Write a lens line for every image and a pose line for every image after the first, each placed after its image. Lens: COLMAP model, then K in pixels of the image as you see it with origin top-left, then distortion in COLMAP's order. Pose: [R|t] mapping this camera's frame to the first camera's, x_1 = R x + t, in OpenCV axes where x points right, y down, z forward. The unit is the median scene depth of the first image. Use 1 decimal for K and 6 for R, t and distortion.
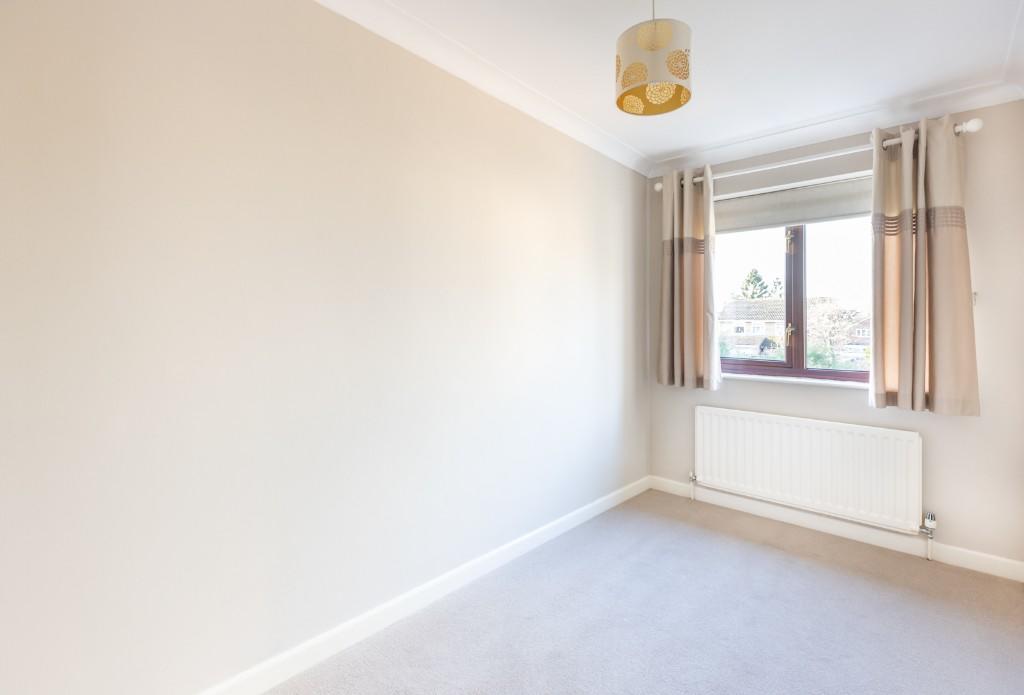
lens RADIAL K [[473.5, 0, 511.8], [0, 473.5, 317.5], [0, 0, 1]] dist [0.000328, 0.000003]
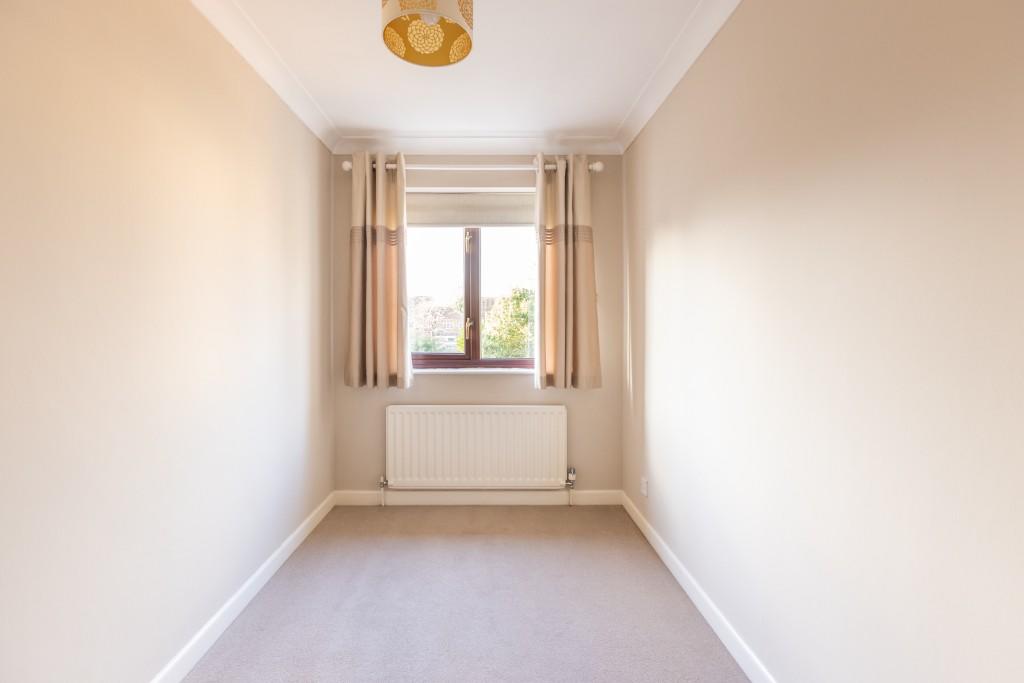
lens RADIAL K [[474.6, 0, 512.4], [0, 474.6, 314.6], [0, 0, 1]] dist [-0.002231, 0.000009]
pose [[0.741673, 0.000564, 0.670761, -0.063252], [-0.003137, 0.999992, 0.002628, 0.001298], [-0.670754, -0.004054, 0.741669, 0.138879]]
